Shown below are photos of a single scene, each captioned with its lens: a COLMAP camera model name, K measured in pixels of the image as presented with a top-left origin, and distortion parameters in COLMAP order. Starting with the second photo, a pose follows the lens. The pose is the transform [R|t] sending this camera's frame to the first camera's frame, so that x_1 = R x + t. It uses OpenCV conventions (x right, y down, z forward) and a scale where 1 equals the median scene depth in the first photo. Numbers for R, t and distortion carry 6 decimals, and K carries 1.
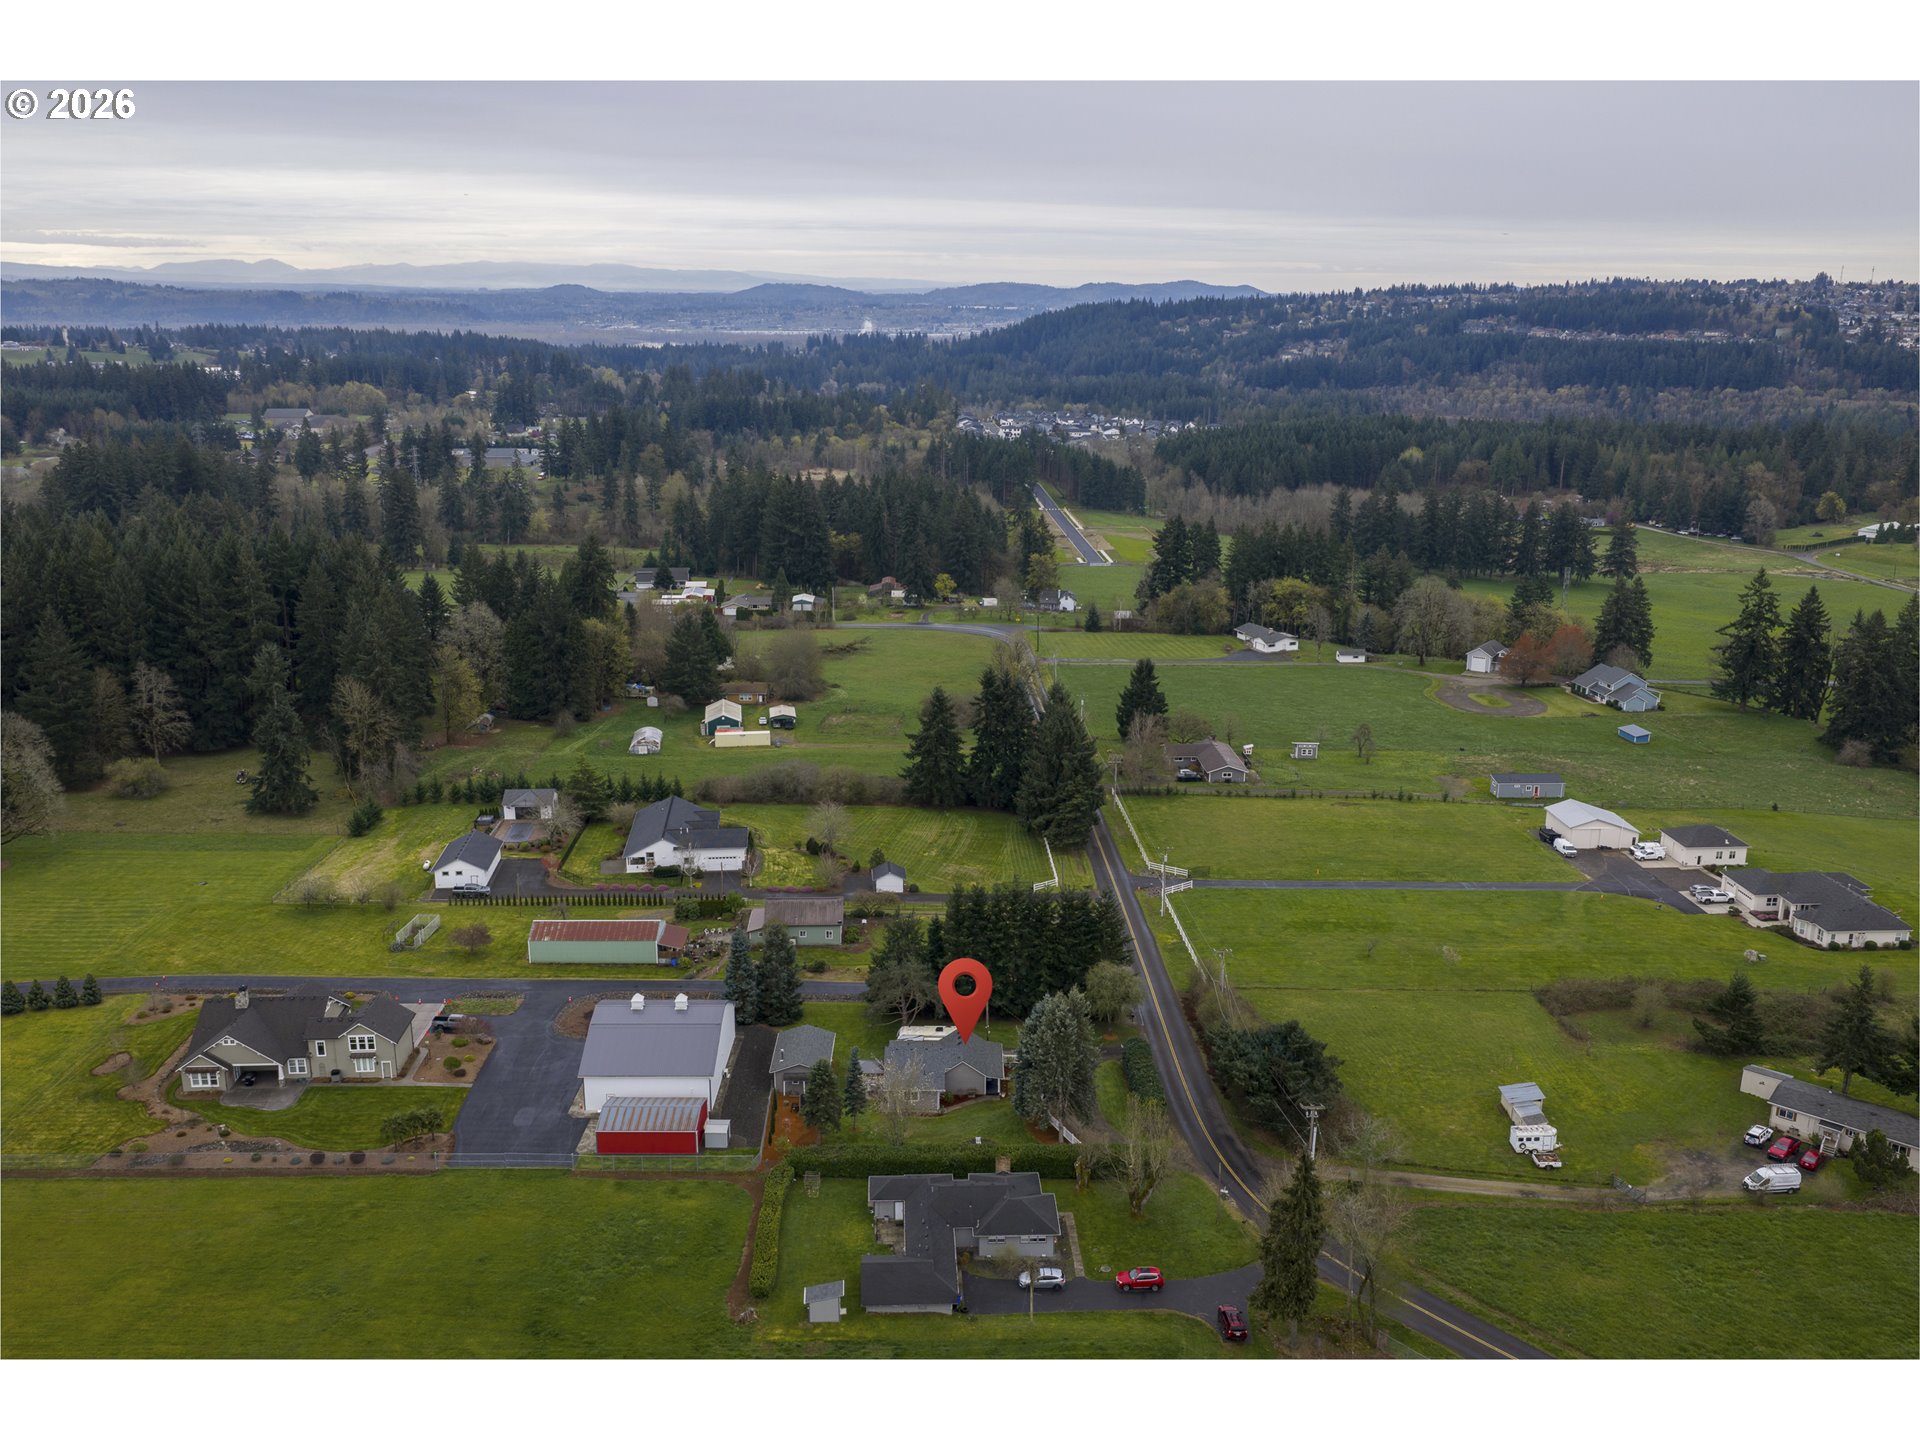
lens RADIAL K [[1592.4, 0, 960.0], [0, 1592.4, 720.0], [0, 0, 1]] dist [0.016951, -0.036566]
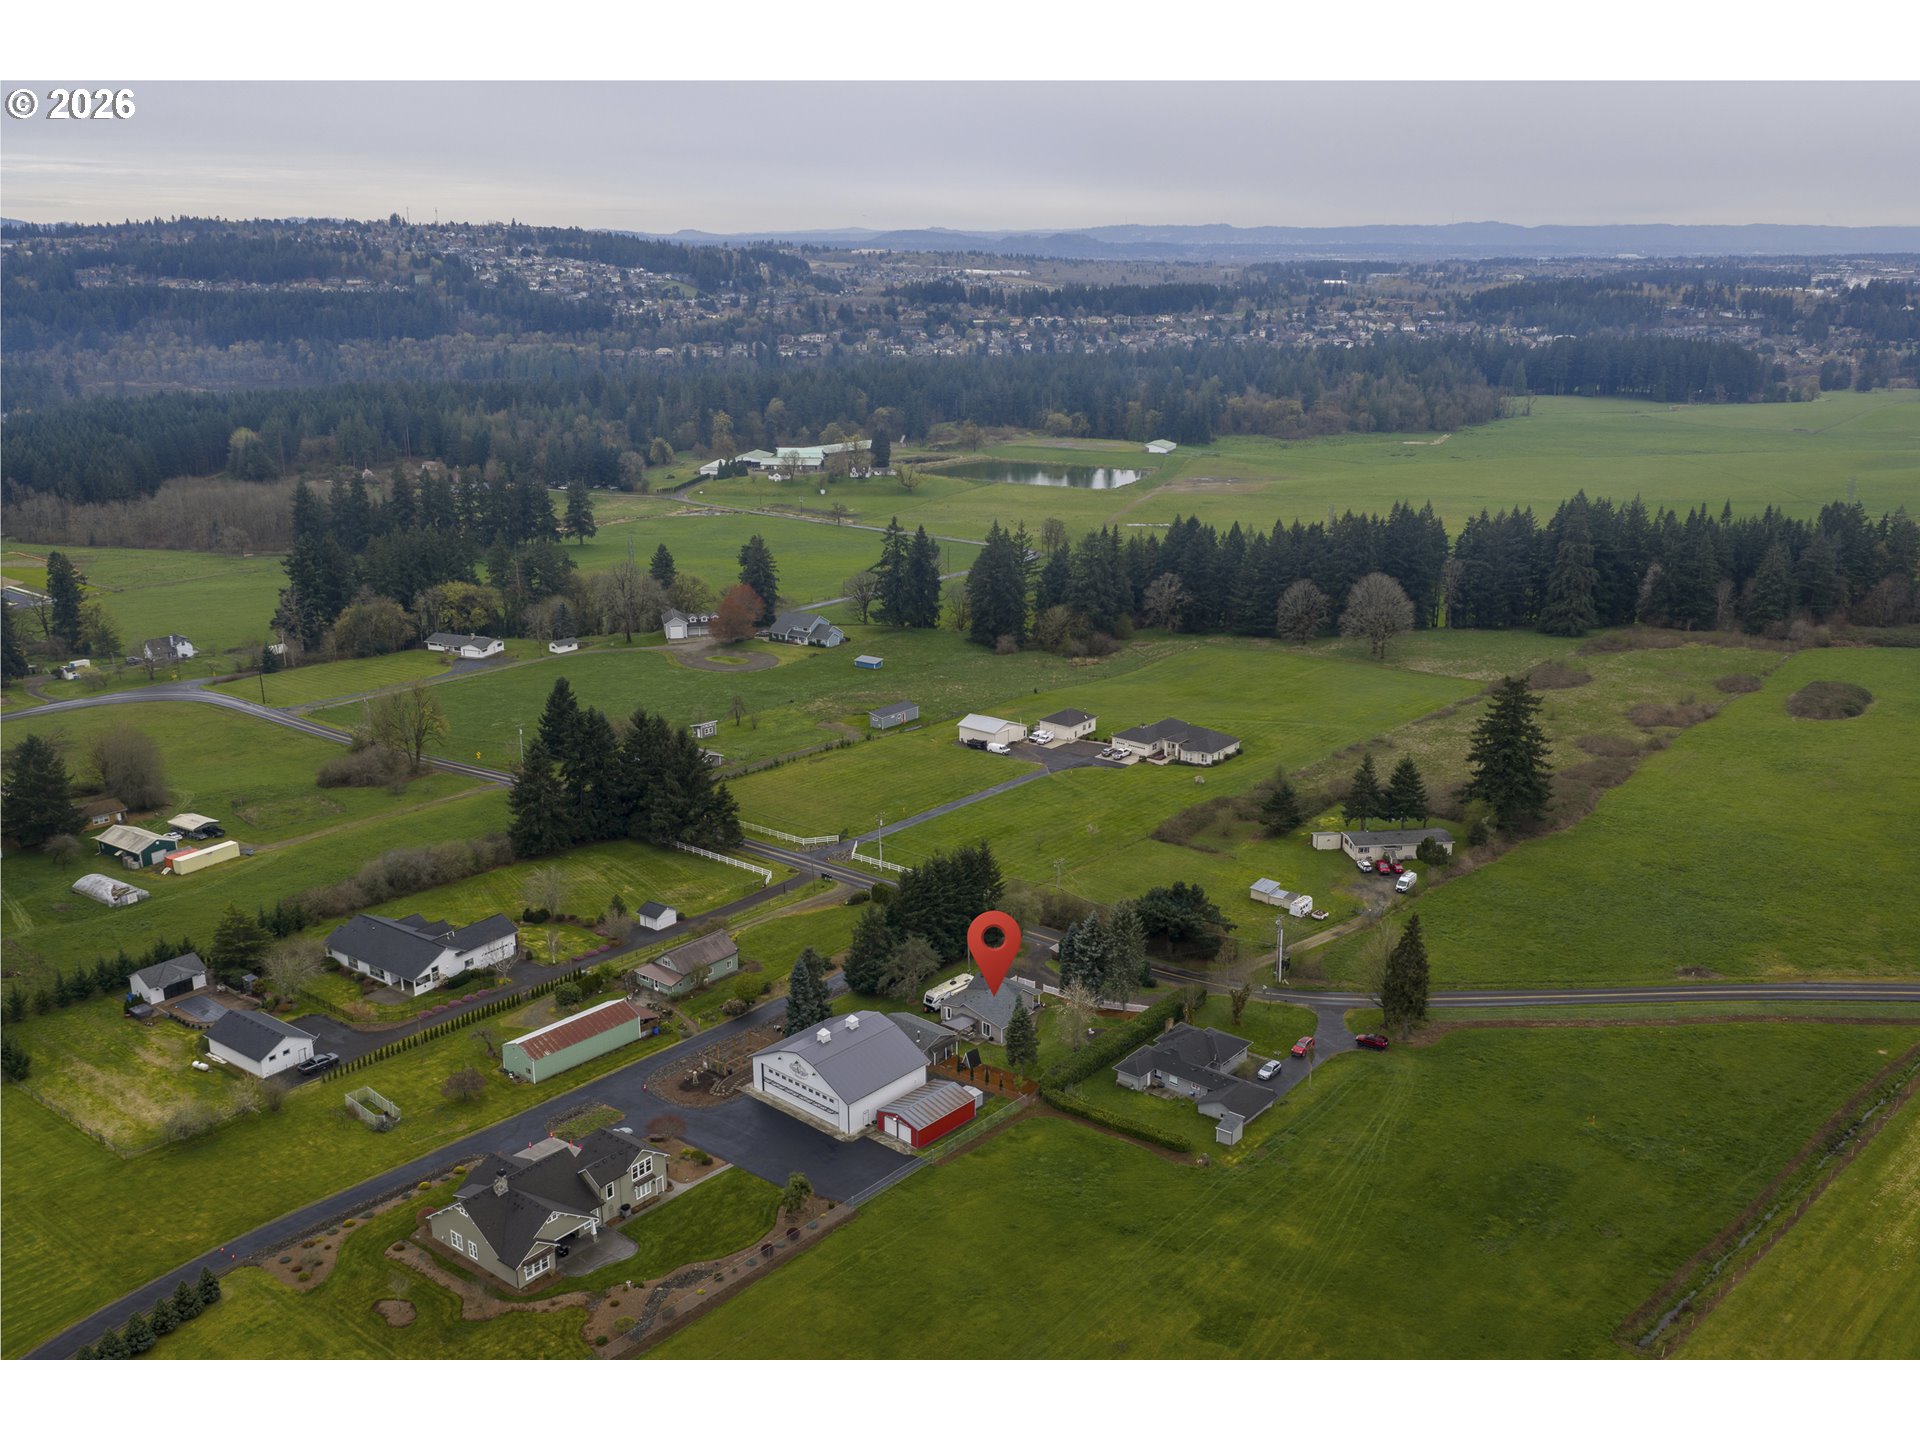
lens RADIAL K [[1697.3, 0, 964.9], [0, 1697.3, 759.2], [0, 0, 1]] dist [0.014136, -0.014009]
pose [[0.647371, -0.230342, 0.726535, -0.604347], [0.194516, 0.971604, 0.134718, -0.096994], [-0.736936, 0.054110, 0.673794, 0.068750]]
